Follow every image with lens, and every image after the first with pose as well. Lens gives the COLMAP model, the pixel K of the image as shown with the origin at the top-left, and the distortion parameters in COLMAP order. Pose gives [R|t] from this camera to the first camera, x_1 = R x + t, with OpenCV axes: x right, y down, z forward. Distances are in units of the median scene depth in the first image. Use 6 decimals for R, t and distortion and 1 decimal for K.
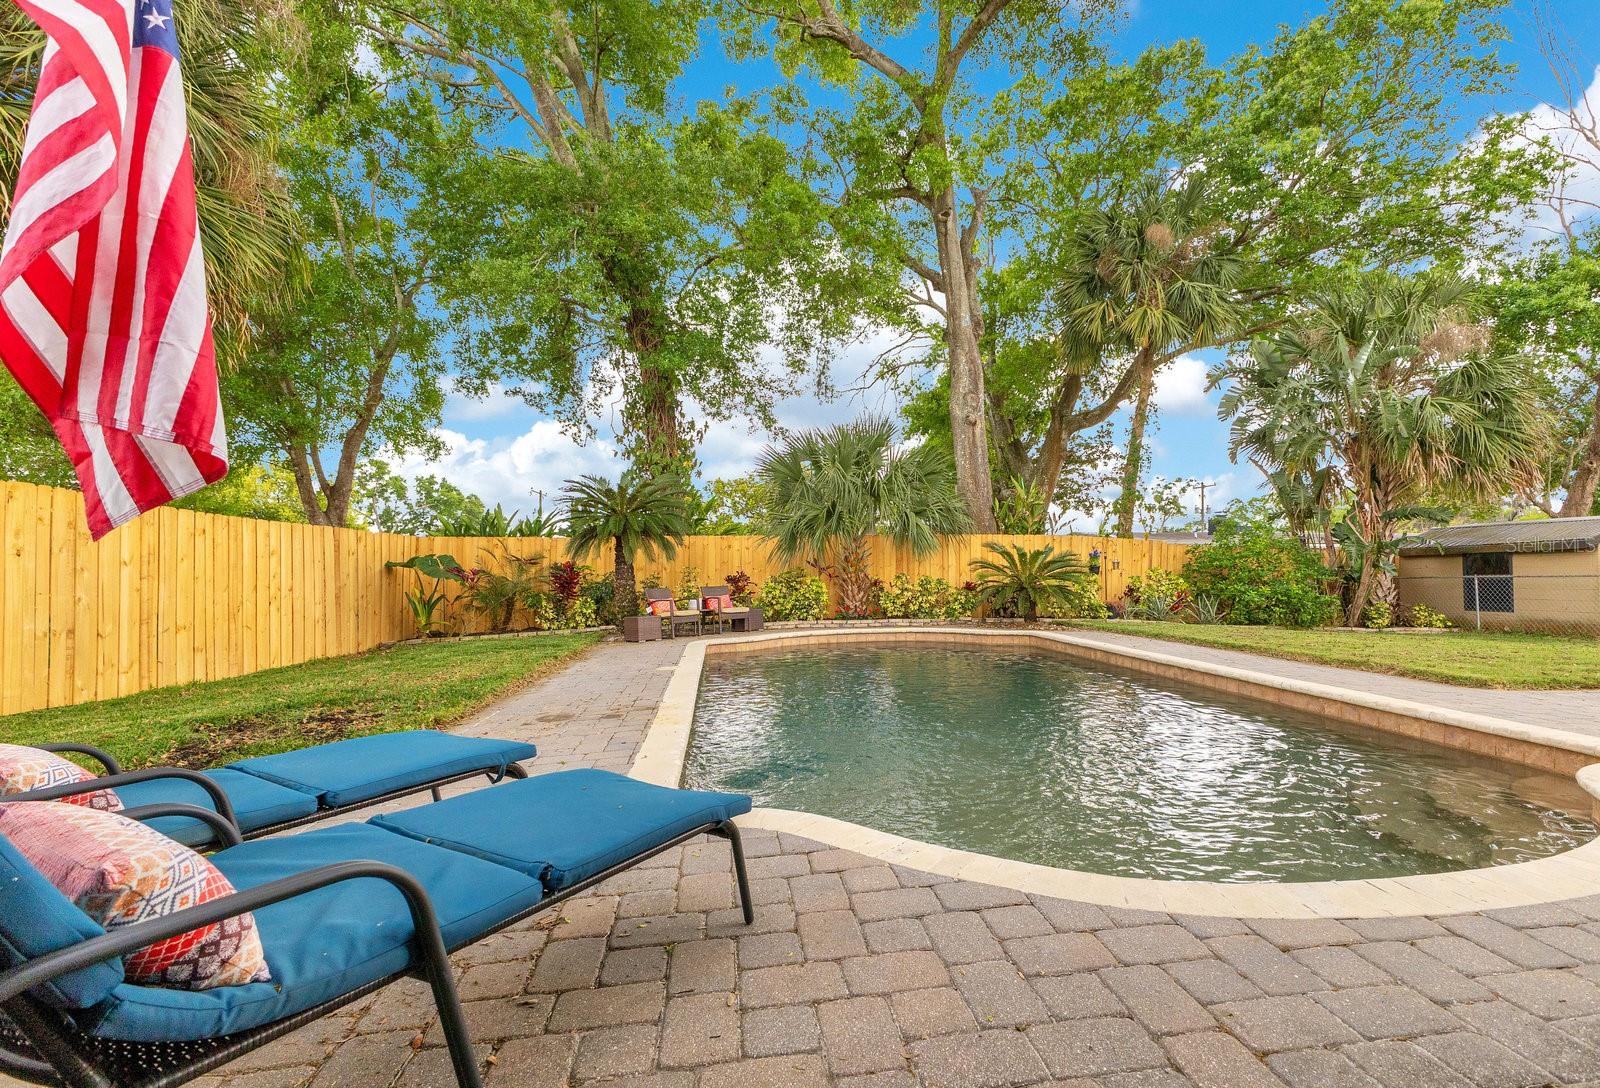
lens RADIAL K [[767.9, 0, 854.5], [0, 767.9, 554.5], [0, 0, 1]] dist [0.002388, 0.009250]
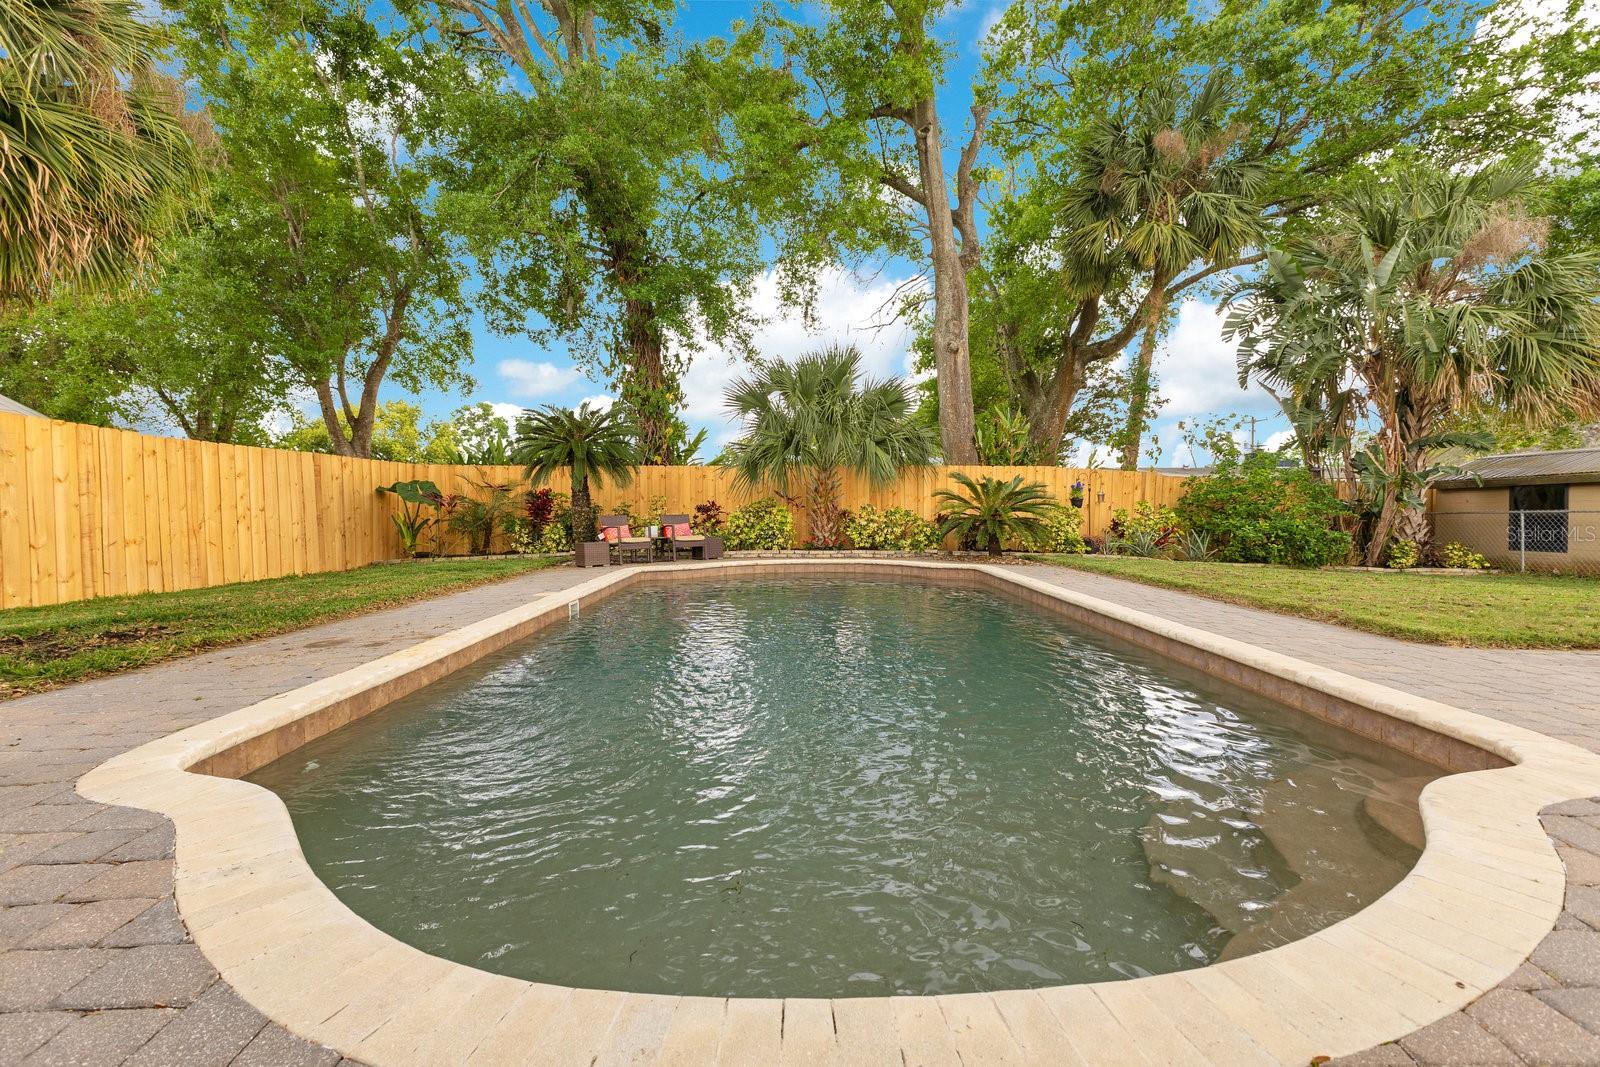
lens RADIAL K [[714.8, 0, 824.4], [0, 714.8, 519.4], [0, 0, 1]] dist [0.027011, -0.010008]
pose [[0.991709, 0.011561, -0.127983, 0.116983], [-0.006446, 0.999166, 0.040309, 0.007446], [0.128343, -0.039150, 0.990957, 0.076455]]
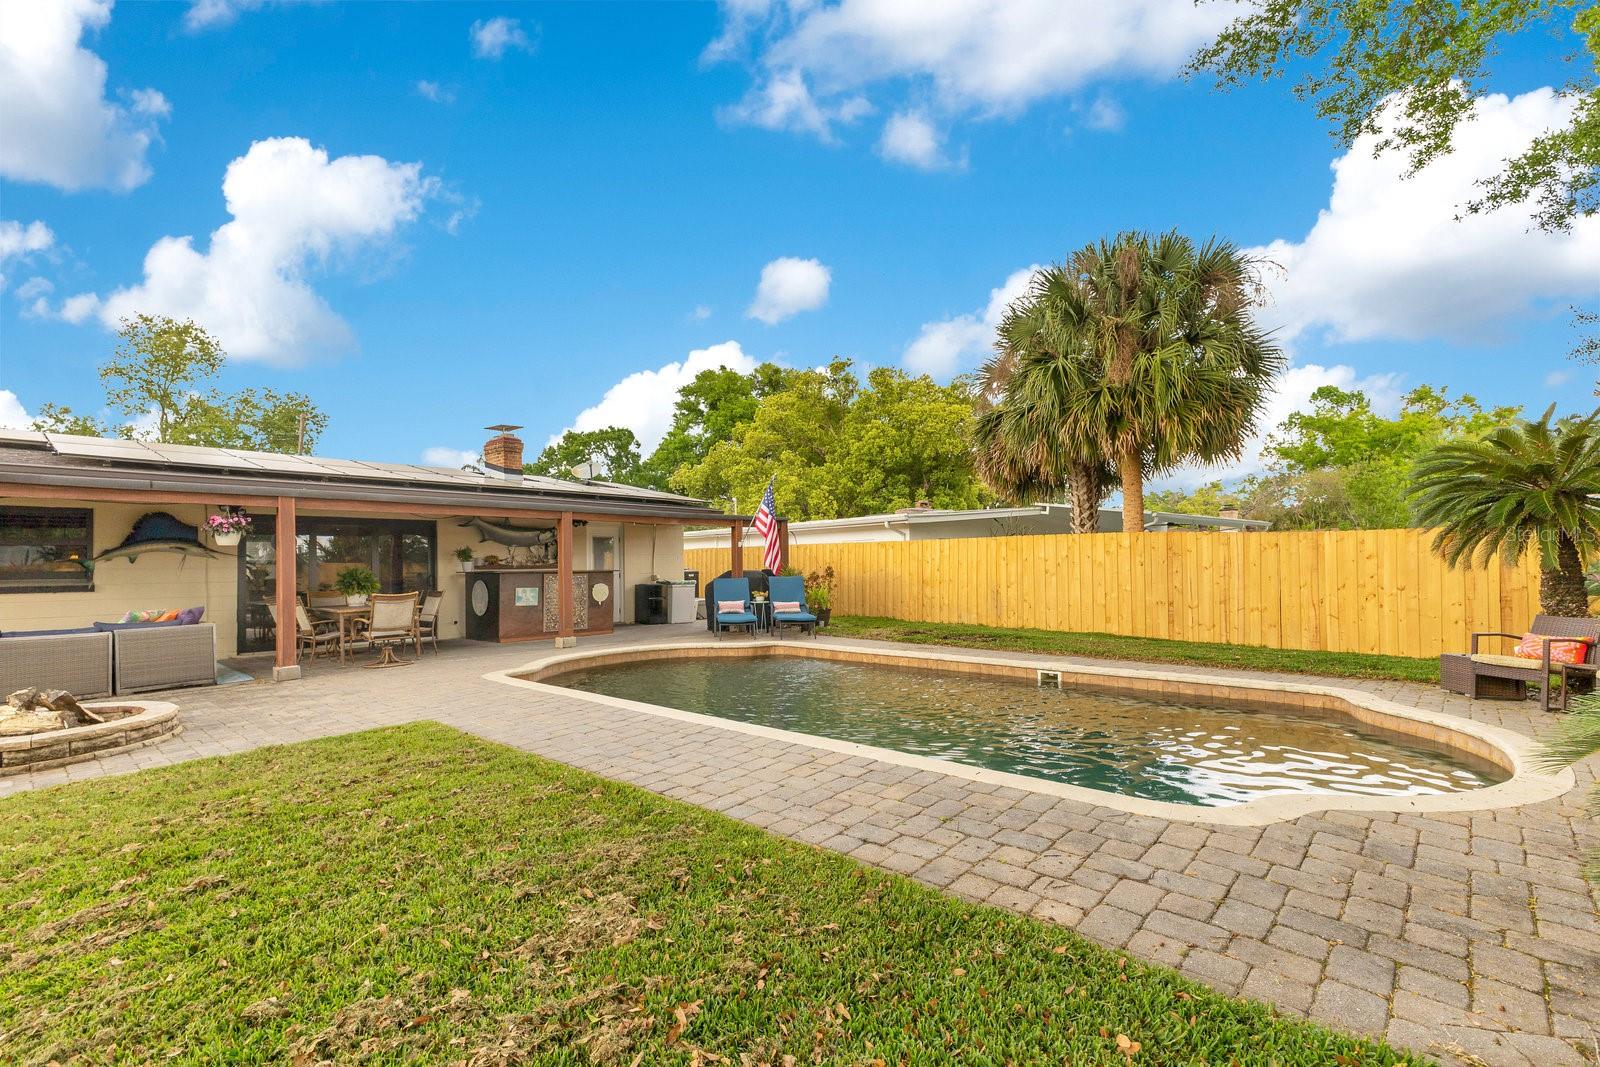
lens RADIAL K [[721.7, 0, 802.9], [0, 721.7, 561.7], [0, 0, 1]] dist [0.000040, -0.000483]
pose [[-0.785346, 0.018259, -0.618787, 0.380949], [0.034188, 0.999319, -0.013903, -0.005913], [0.618112, -0.032074, -0.785435, 0.846245]]
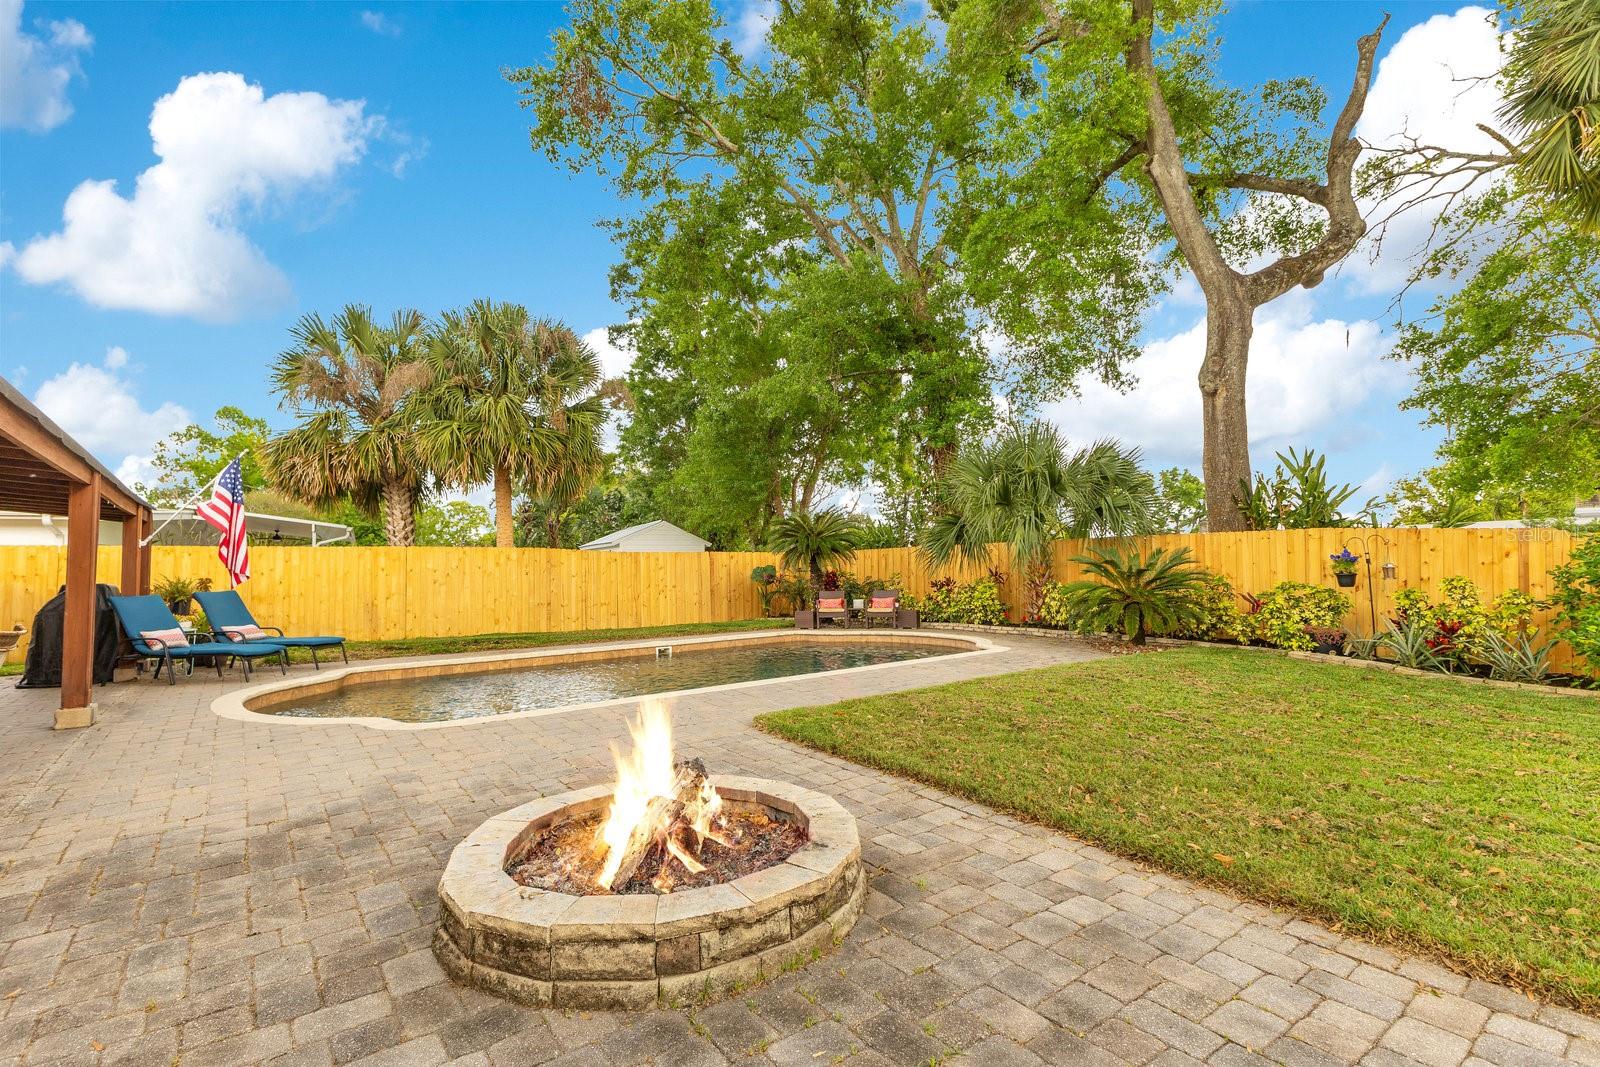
lens RADIAL K [[736.0, 0, 787.6], [0, 736.0, 532.6], [0, 0, 1]] dist [0.001446, 0.000361]
pose [[0.472494, -0.040274, -0.880413, 0.664391], [0.031546, 0.999088, -0.028772, -0.018170], [0.880769, -0.014179, 0.473333, 0.255305]]
